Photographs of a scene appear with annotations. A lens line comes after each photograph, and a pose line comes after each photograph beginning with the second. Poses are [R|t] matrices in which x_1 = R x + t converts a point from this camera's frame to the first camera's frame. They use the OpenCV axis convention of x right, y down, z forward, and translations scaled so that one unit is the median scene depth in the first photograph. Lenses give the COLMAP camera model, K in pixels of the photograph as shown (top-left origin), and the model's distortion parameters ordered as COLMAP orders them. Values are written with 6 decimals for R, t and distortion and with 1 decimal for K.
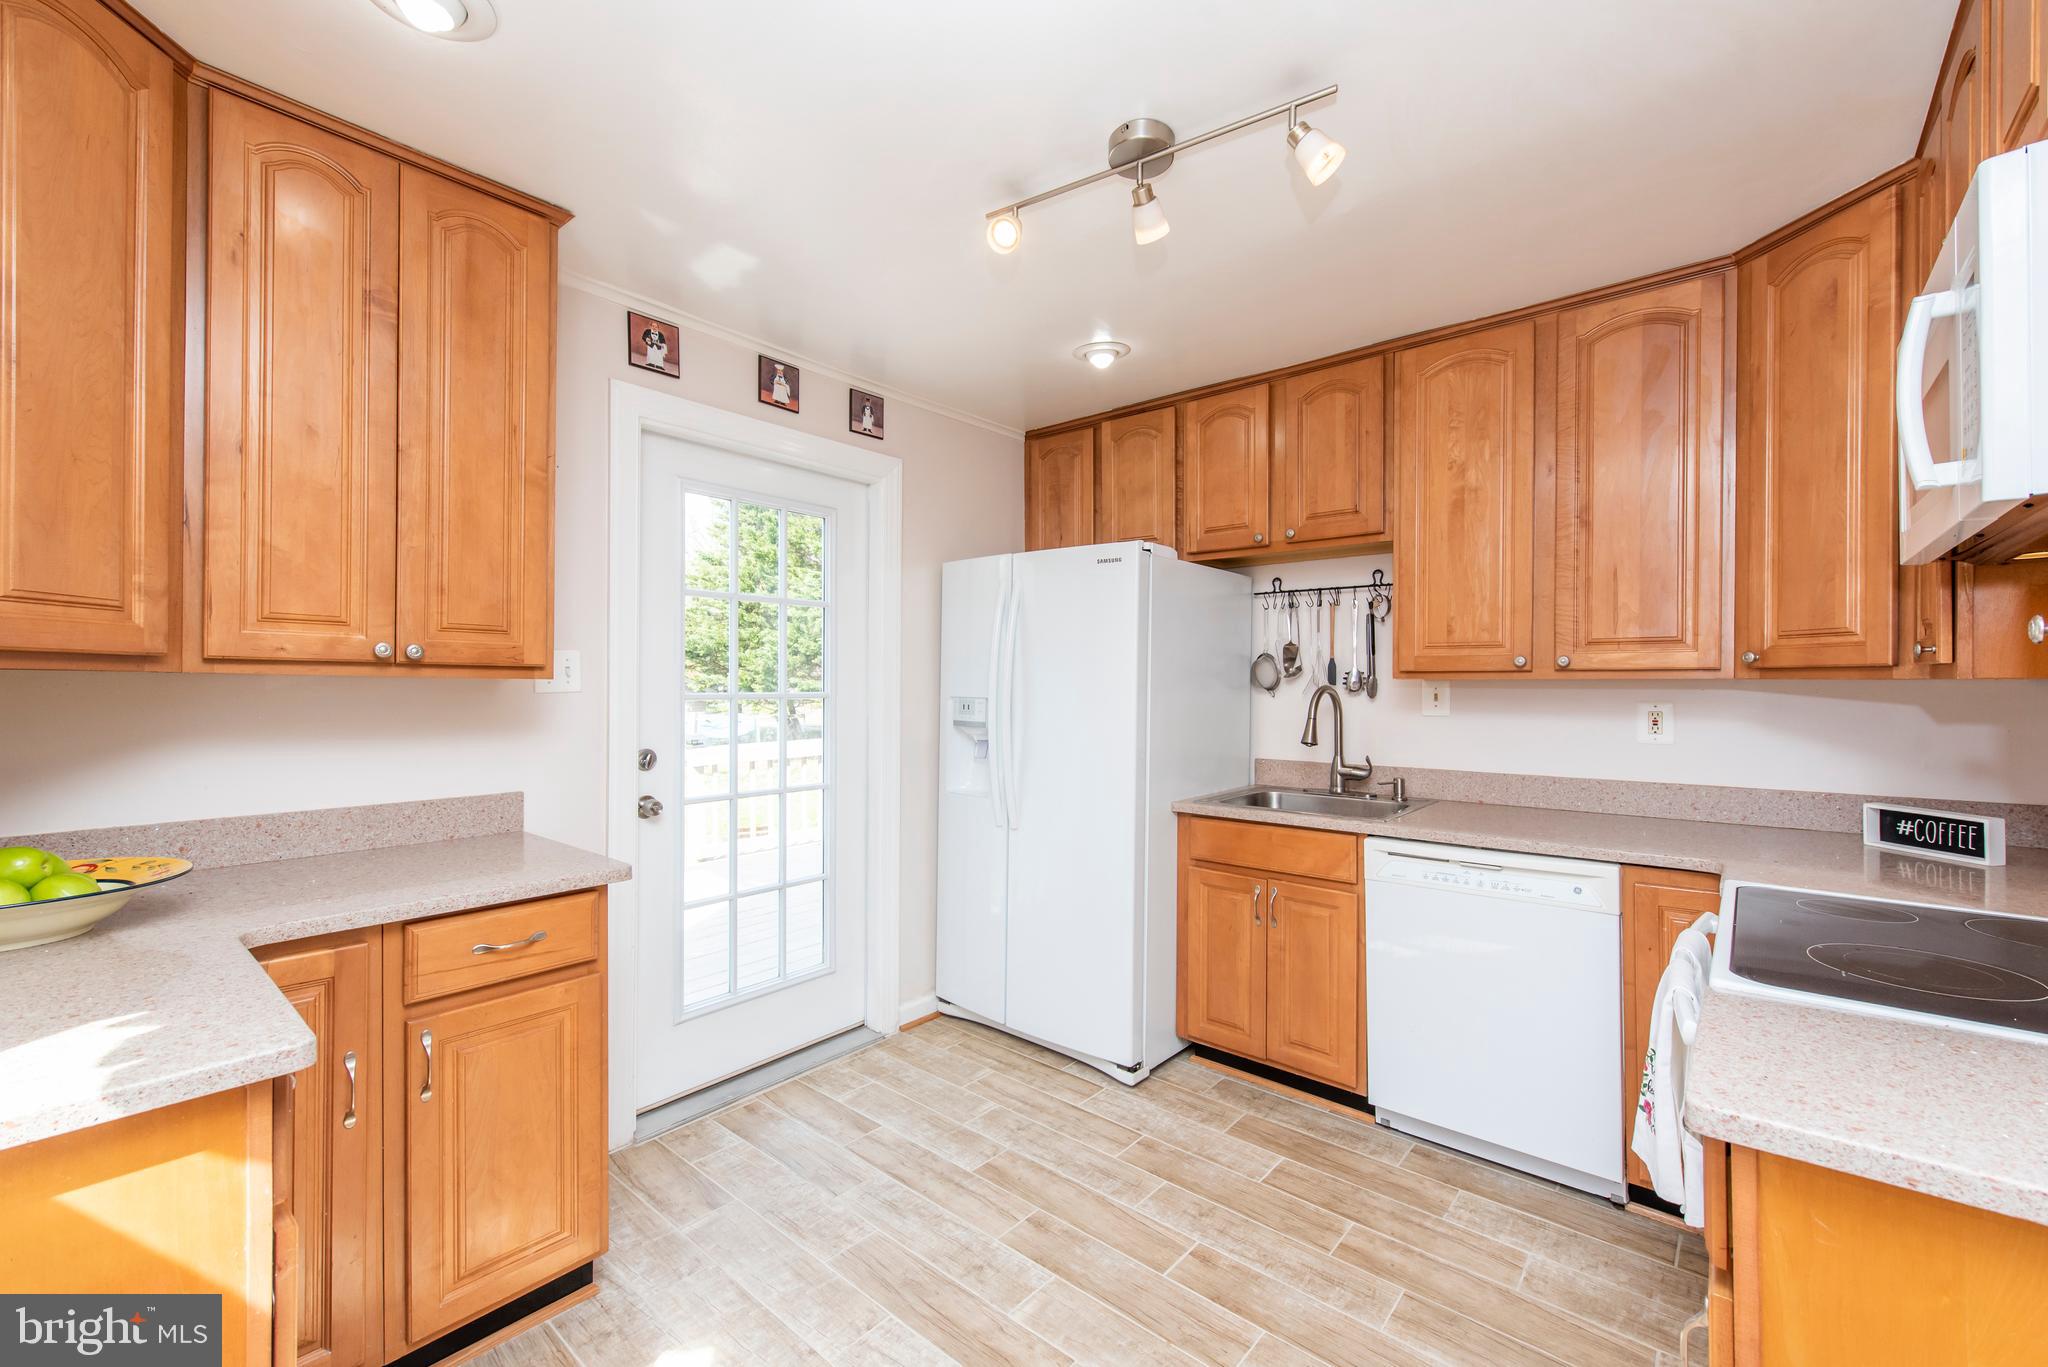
lens RADIAL K [[838.0, 0, 1026.6], [0, 838.0, 686.3], [0, 0, 1]] dist [0.002209, -0.000276]
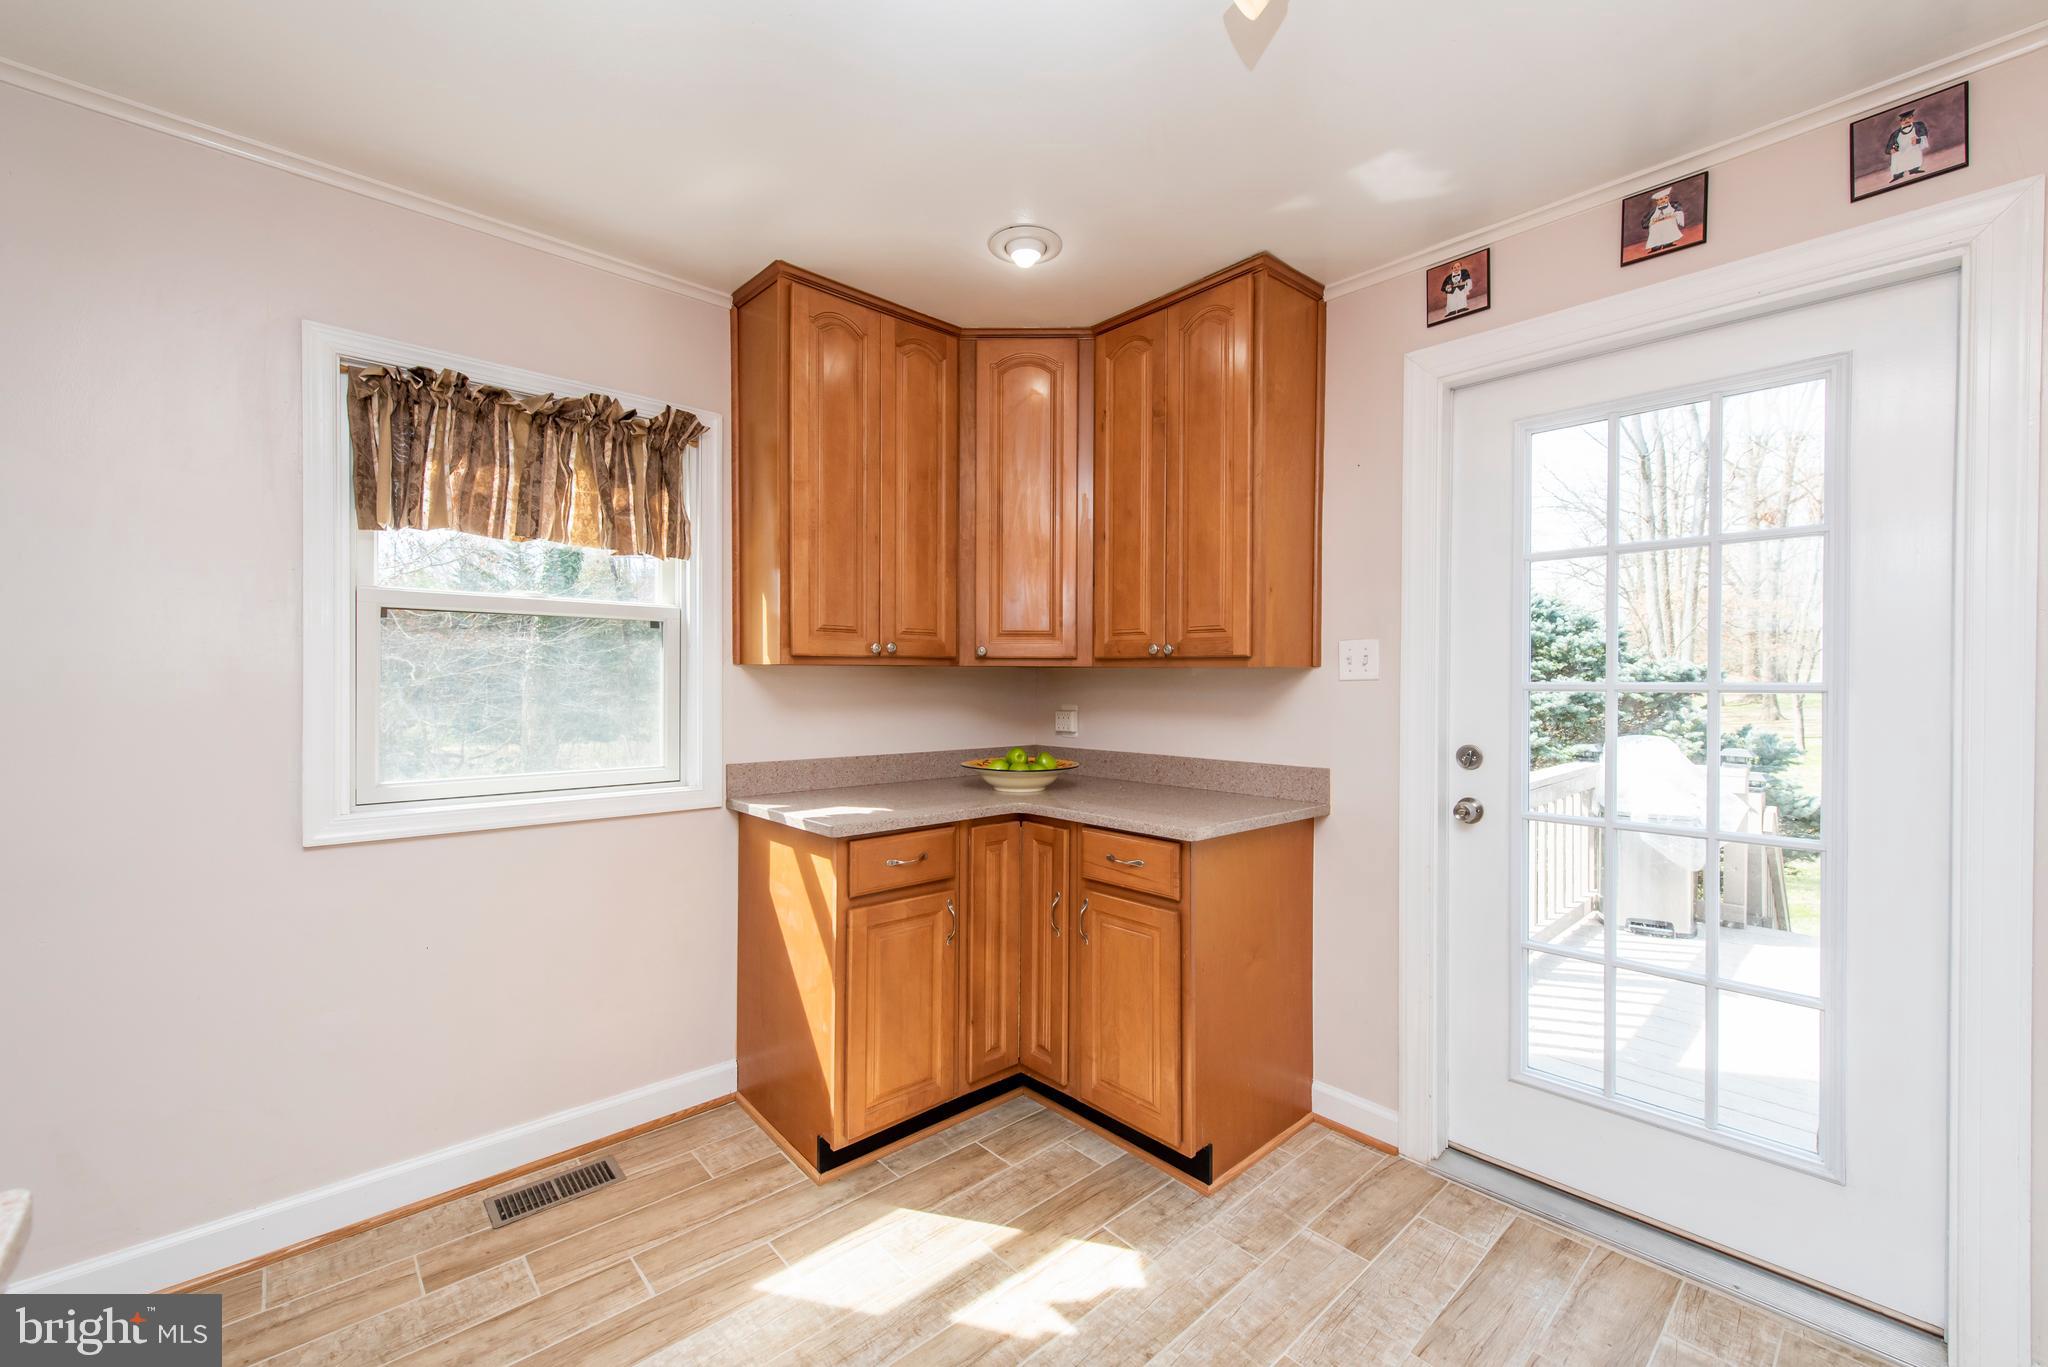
lens RADIAL K [[819.0, 0, 1031.8], [0, 819.0, 686.1], [0, 0, 1]] dist [0.000698, -0.000173]
pose [[-0.120883, 0.002464, -0.992664, 0.426549], [-0.004062, 0.999987, 0.002976, 0.011600], [0.992658, 0.004392, -0.120871, 0.598595]]
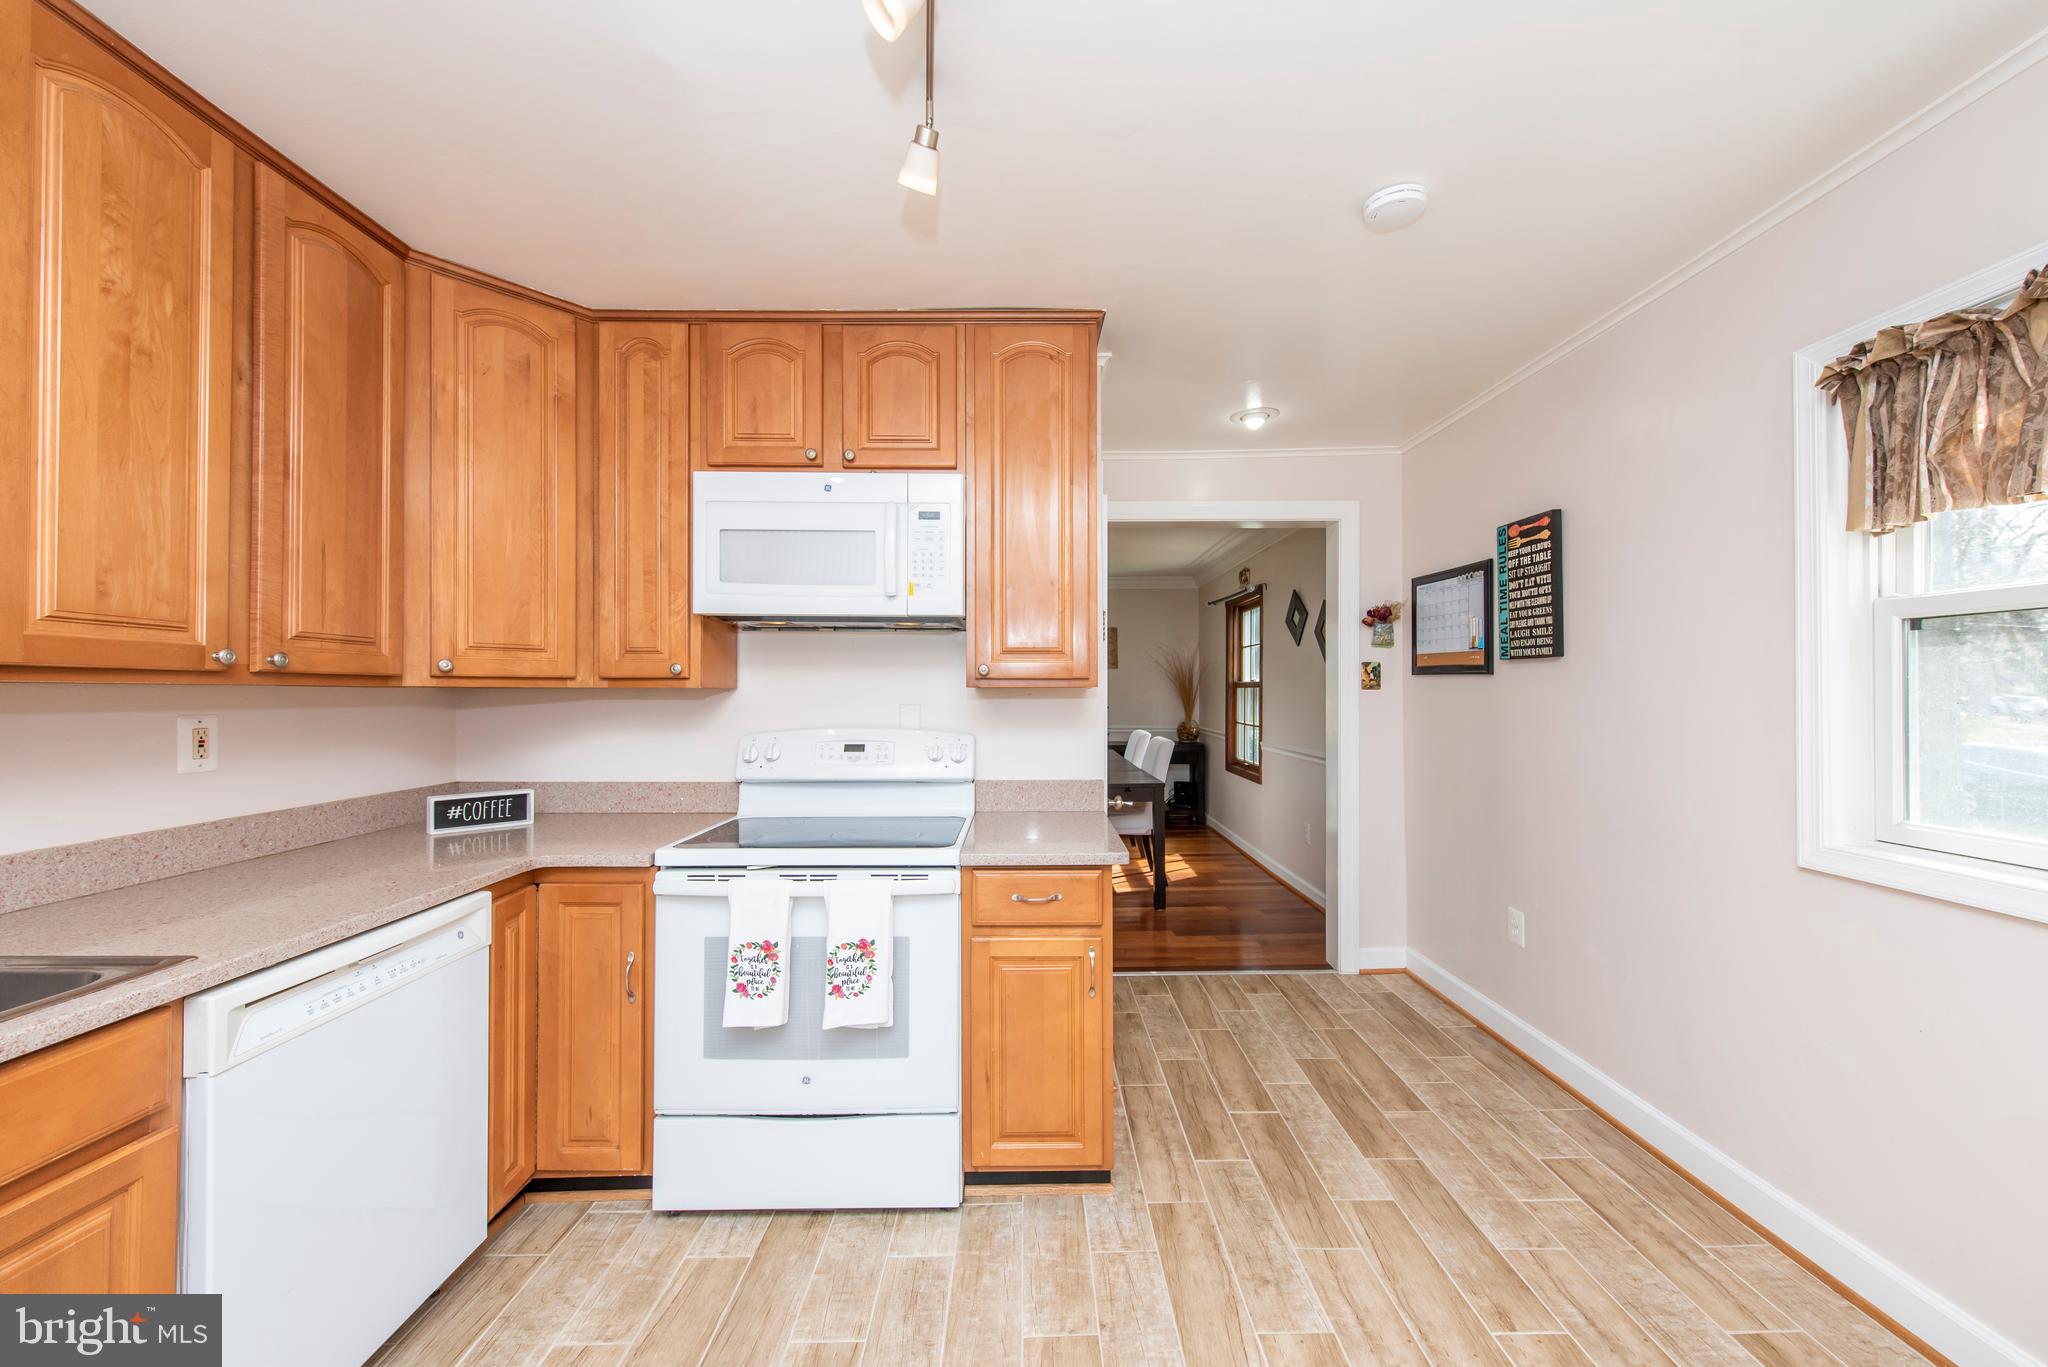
lens RADIAL K [[794.7, 0, 1027.0], [0, 794.7, 686.9], [0, 0, 1]] dist [0.013115, -0.004695]
pose [[-0.653684, 0.005673, 0.756746, -0.259131], [0.003182, 0.999984, -0.004748, -0.001246], [-0.756761, -0.000696, -0.653691, 0.855739]]
